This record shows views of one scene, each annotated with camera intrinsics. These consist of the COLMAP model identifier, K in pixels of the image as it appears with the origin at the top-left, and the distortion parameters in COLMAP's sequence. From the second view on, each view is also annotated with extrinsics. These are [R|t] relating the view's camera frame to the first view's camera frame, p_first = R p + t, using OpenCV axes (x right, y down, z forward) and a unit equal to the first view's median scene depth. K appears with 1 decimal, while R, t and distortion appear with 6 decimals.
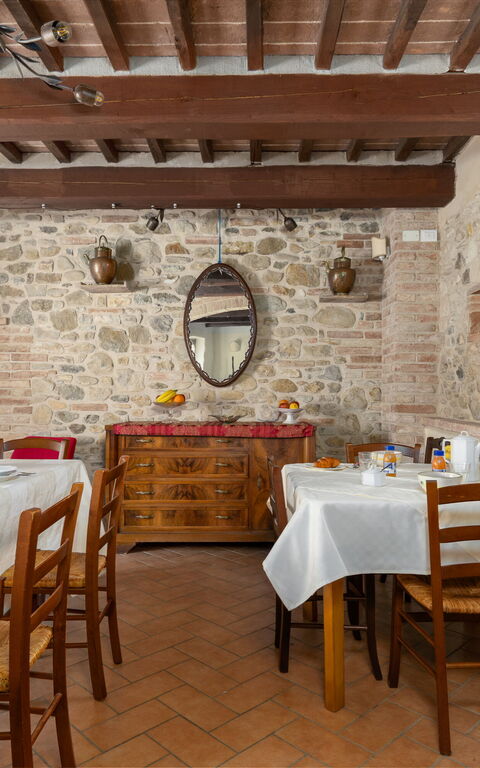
lens RADIAL K [[565.9, 0, 241.0], [0, 565.9, 385.3], [0, 0, 1]] dist [0.004418, 0.009352]
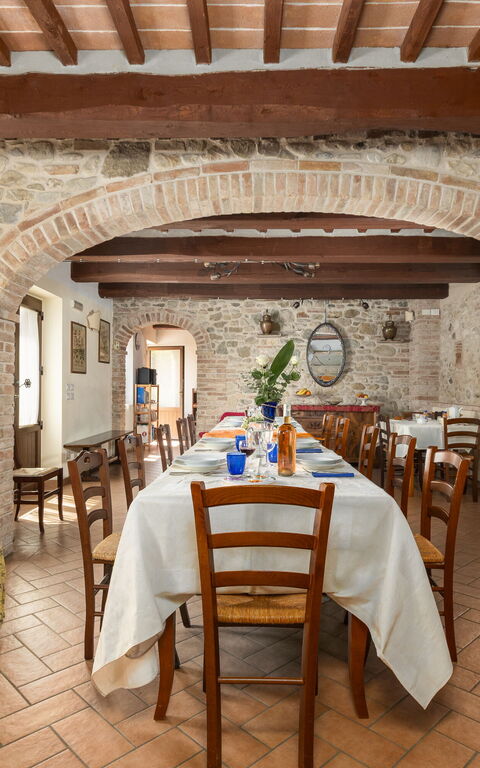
lens RADIAL K [[517.5, 0, 240.1], [0, 517.5, 384.7], [0, 0, 1]] dist [-0.000725, -0.000433]
pose [[0.999992, 0.003421, -0.001993, -0.324020], [-0.003418, 0.999993, 0.001660, -0.006189], [0.001999, -0.001654, 0.999997, -0.763794]]
